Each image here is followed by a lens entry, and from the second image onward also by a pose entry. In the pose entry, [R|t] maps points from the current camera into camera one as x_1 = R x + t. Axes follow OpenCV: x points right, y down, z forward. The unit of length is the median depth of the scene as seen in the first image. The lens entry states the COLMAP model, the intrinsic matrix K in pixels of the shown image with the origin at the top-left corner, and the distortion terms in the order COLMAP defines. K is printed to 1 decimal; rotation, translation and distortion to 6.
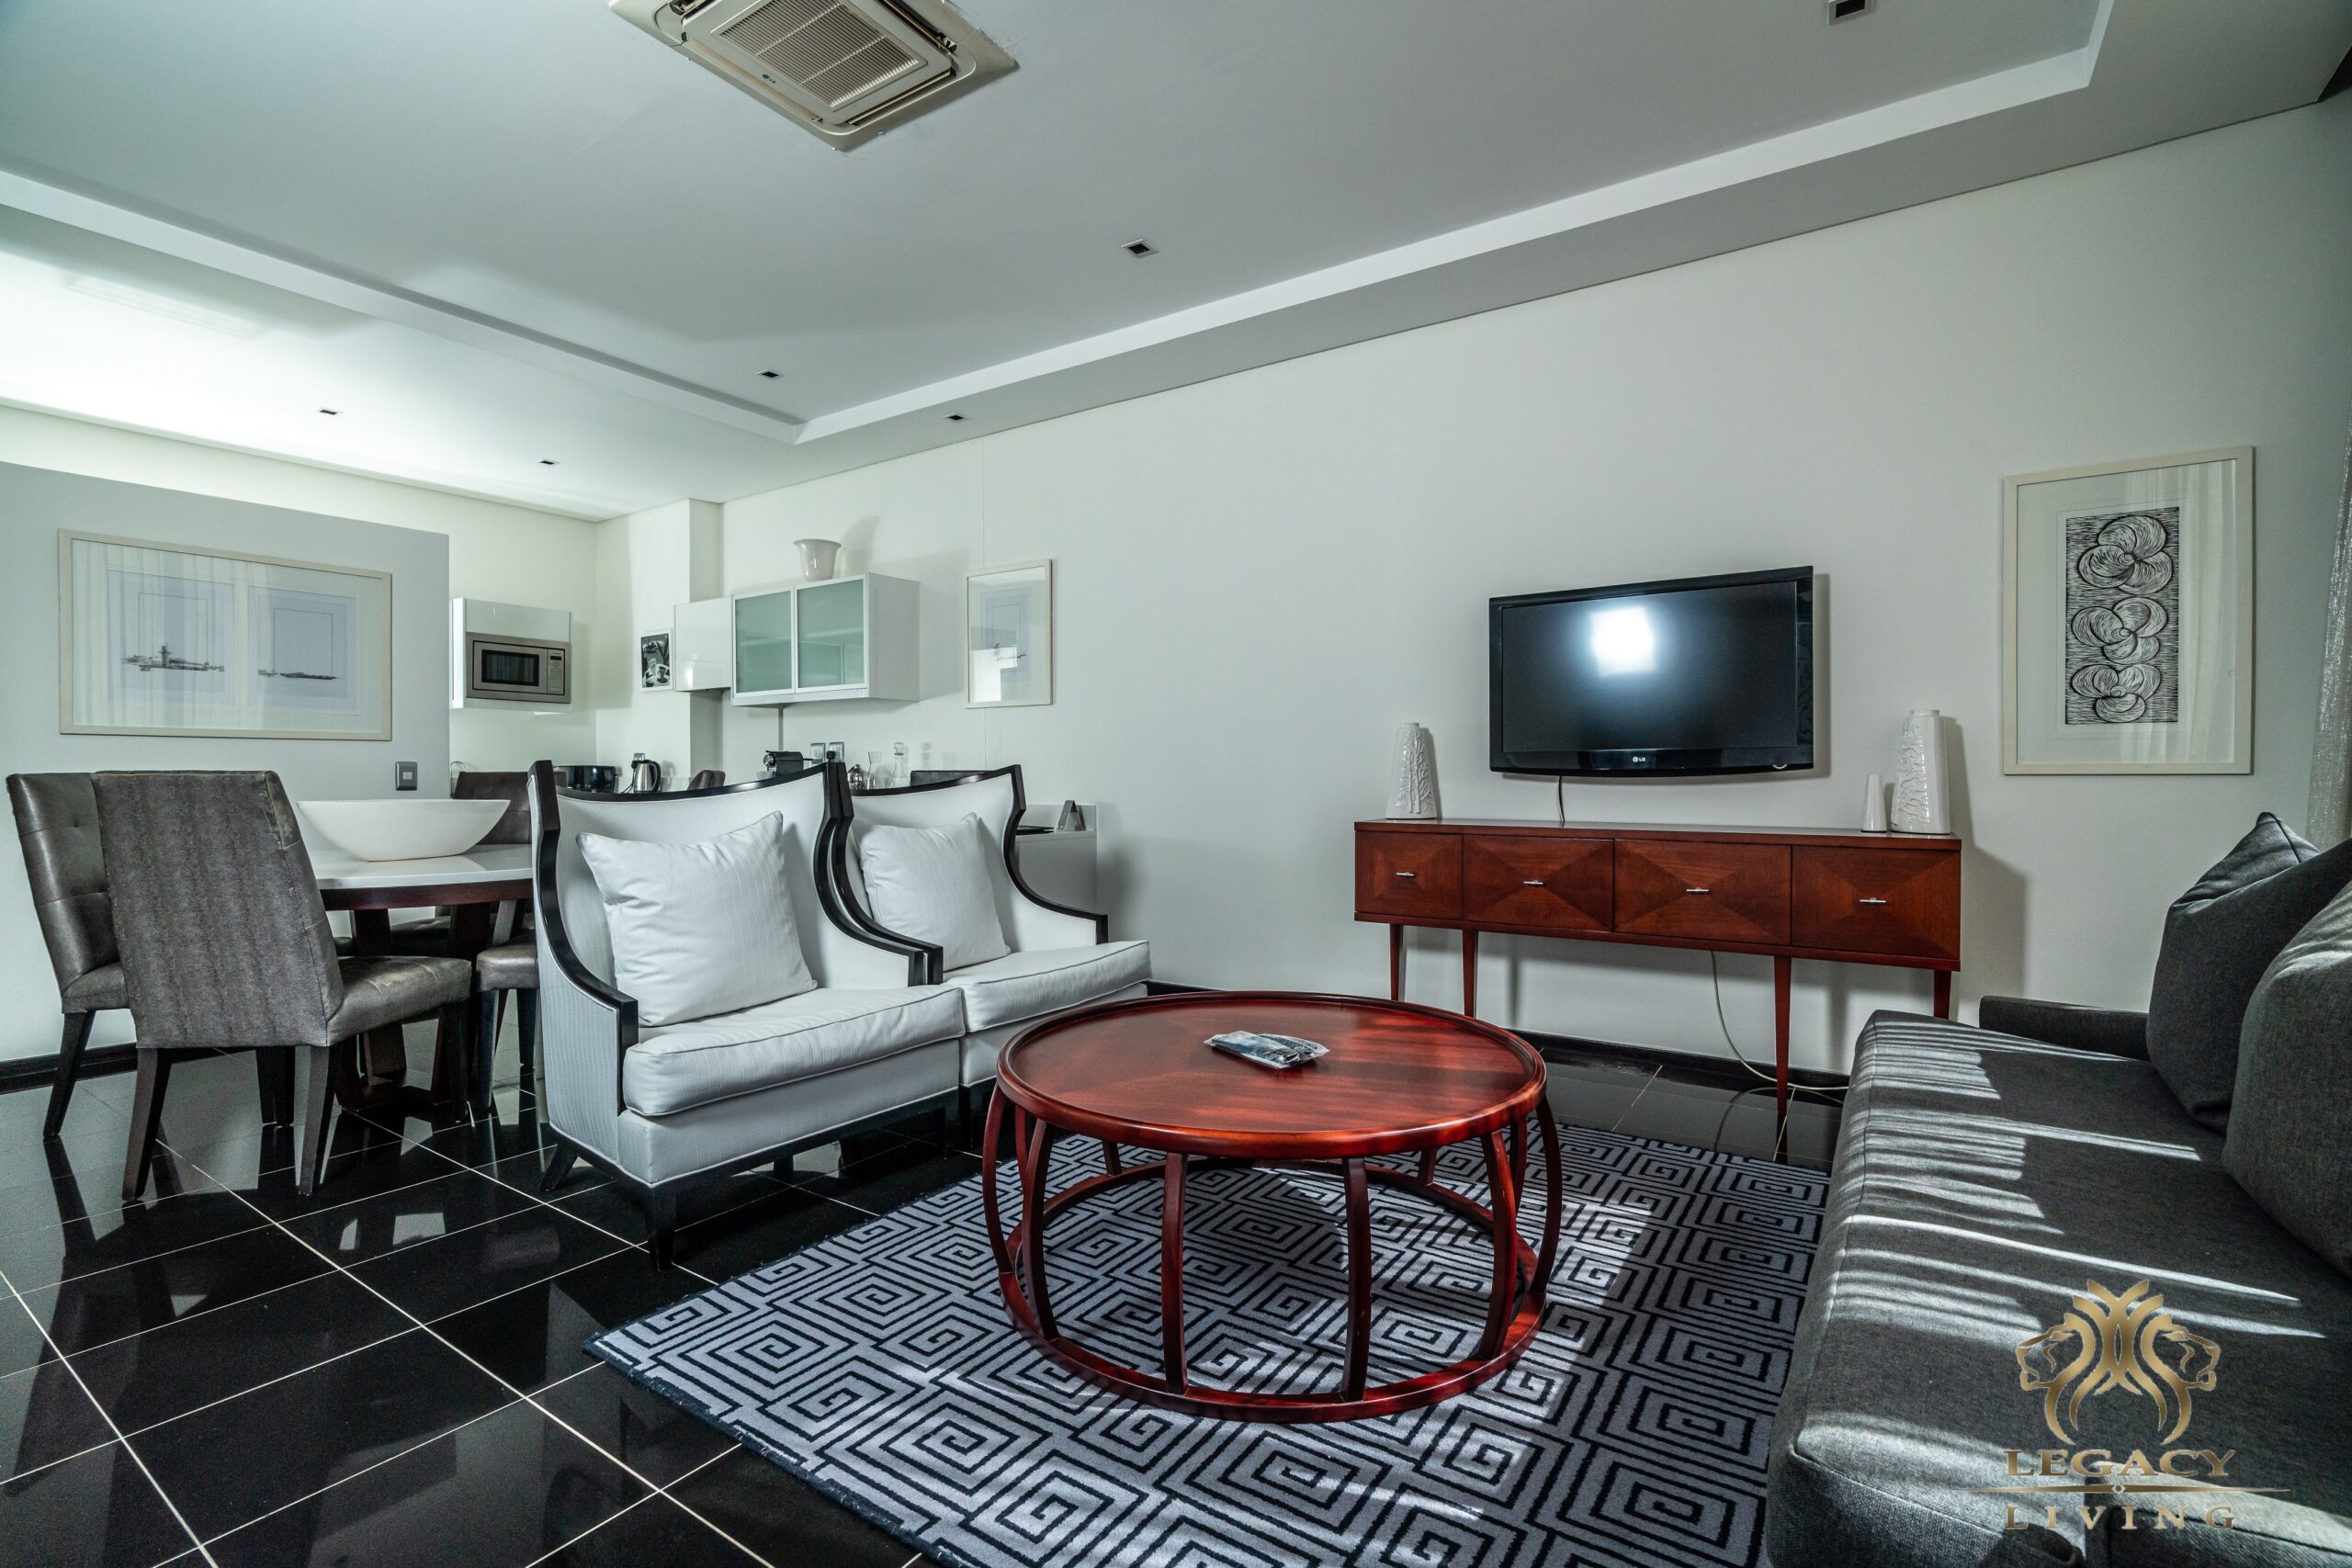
lens RADIAL K [[1060.4, 0, 1176.2], [0, 1060.4, 778.5], [0, 0, 1]] dist [-0.001497, 0.000608]
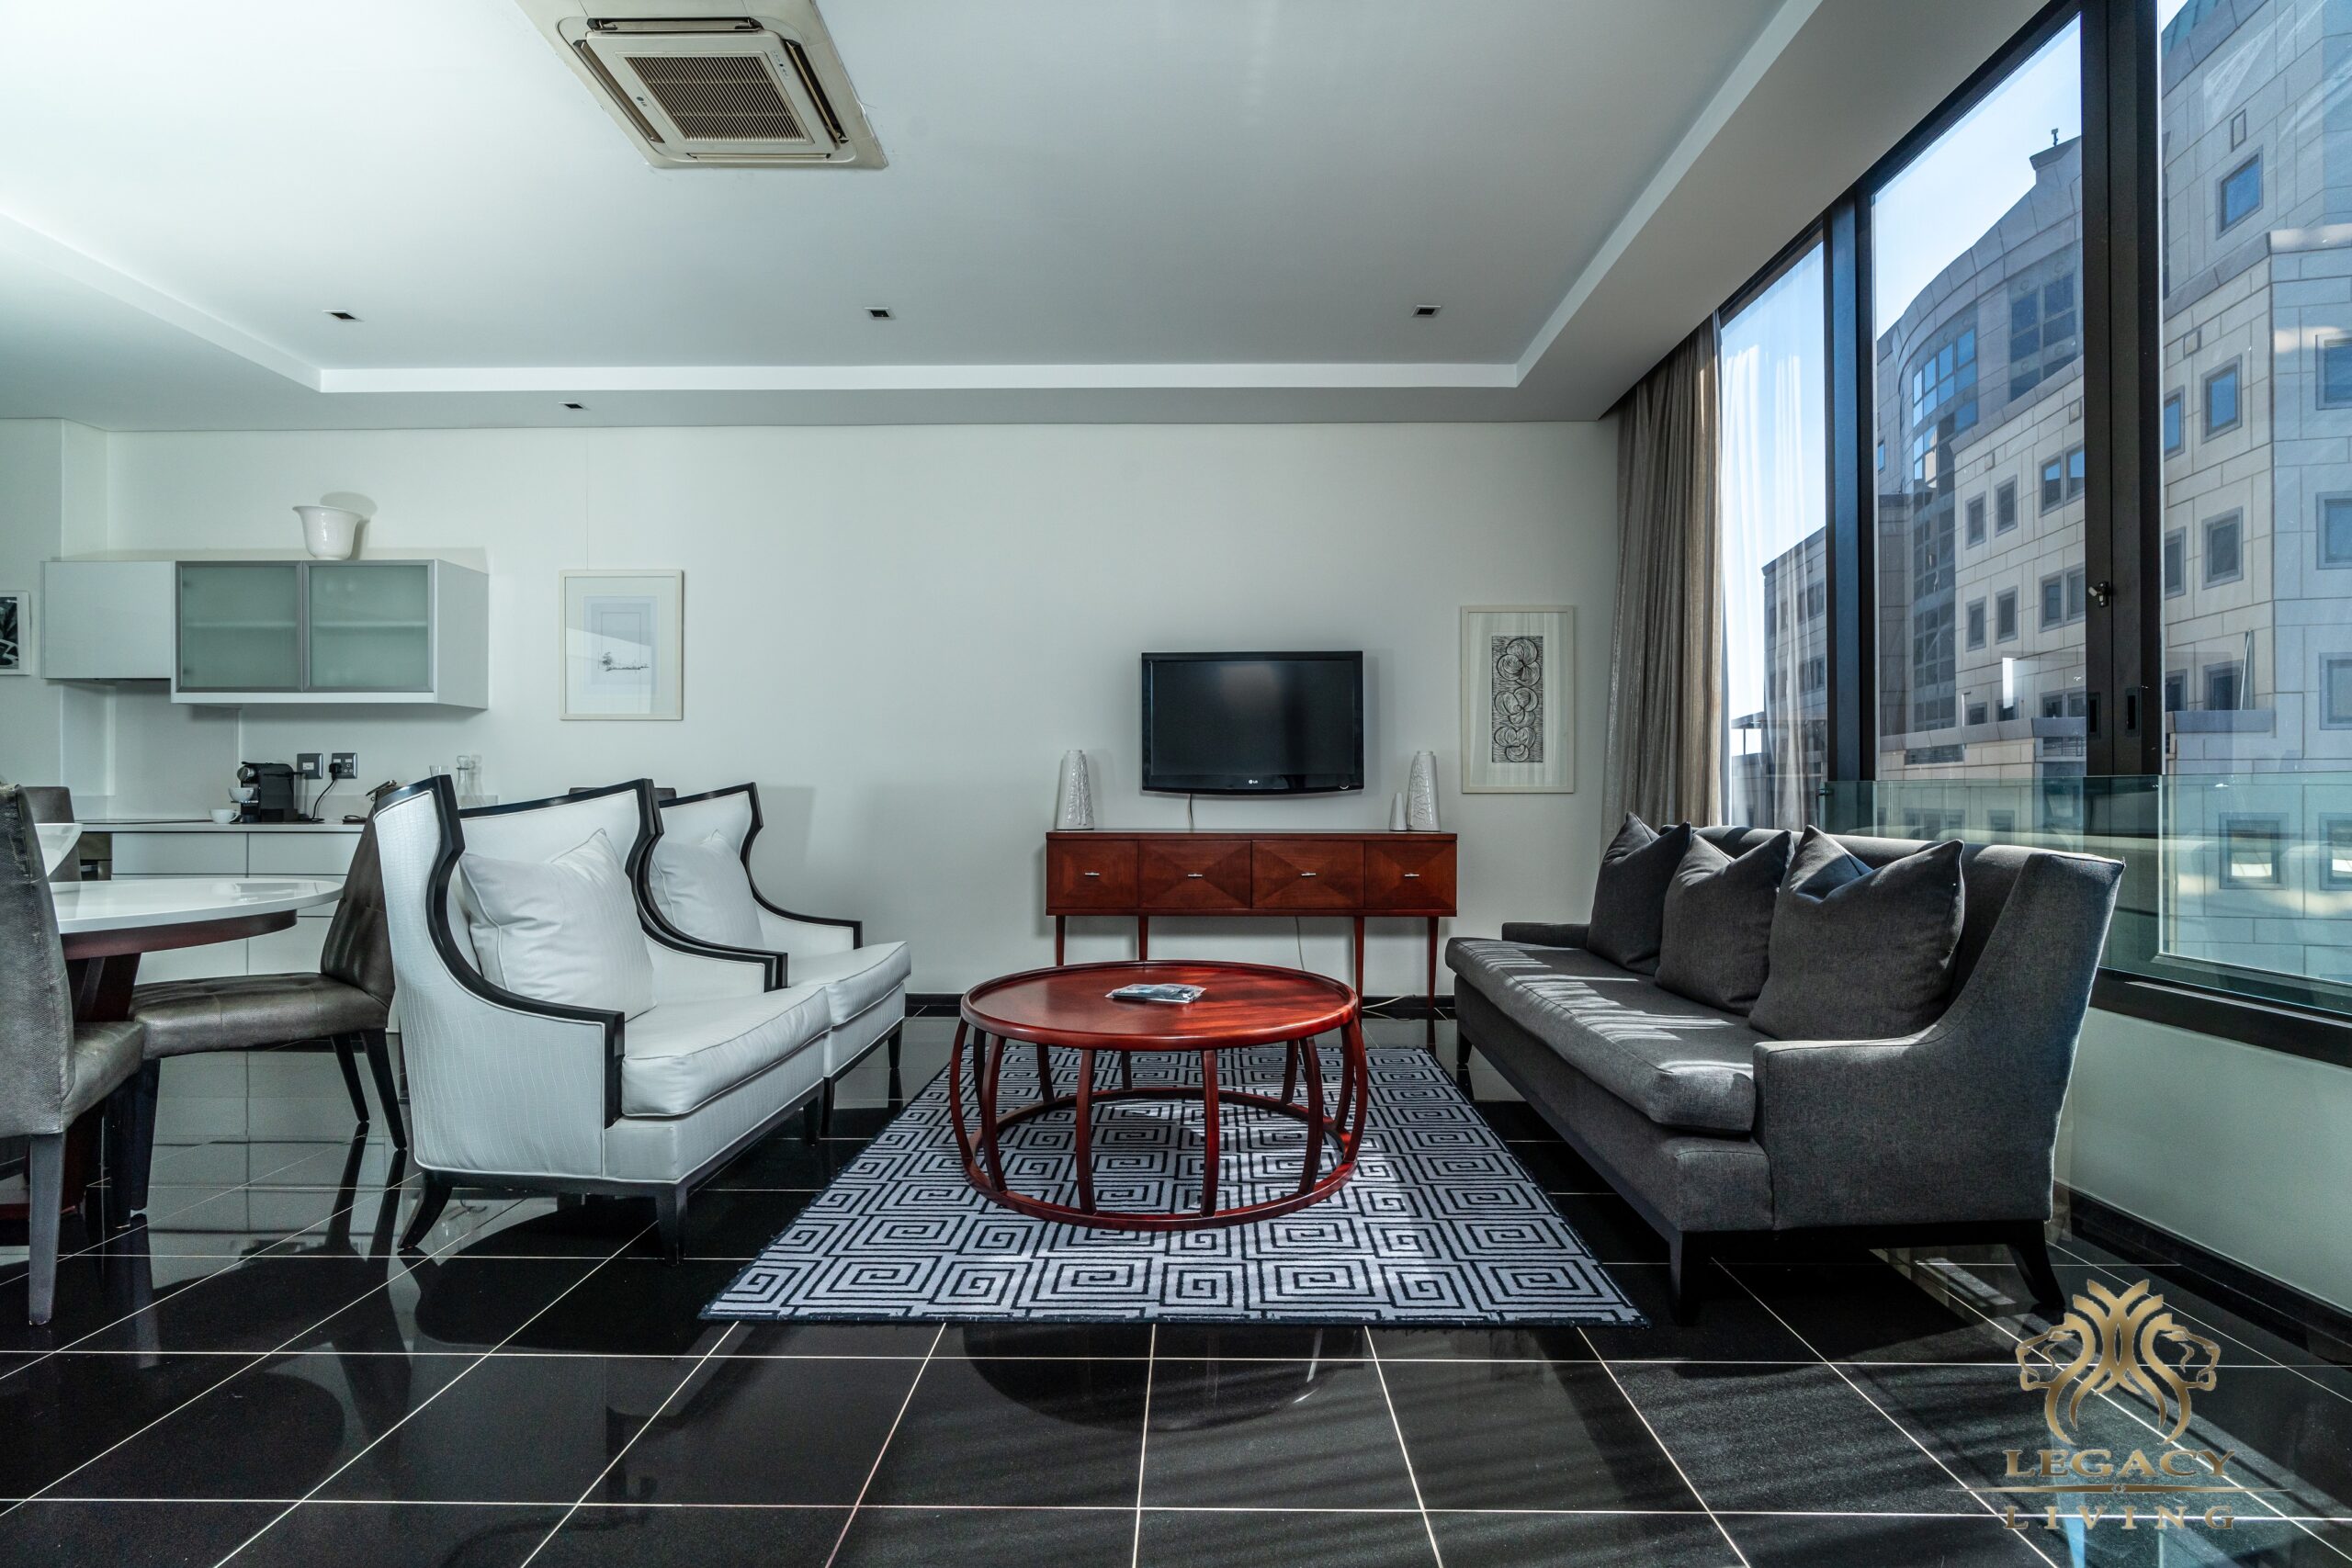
lens RADIAL K [[1089.4, 0, 1176.0], [0, 1089.4, 784.0], [0, 0, 1]] dist [-0.000642, 0.000742]
pose [[0.834009, 0.006103, 0.551718, -0.508451], [0.001165, 0.999917, -0.012820, 0.003260], [-0.551750, 0.011335, 0.833932, -0.133837]]
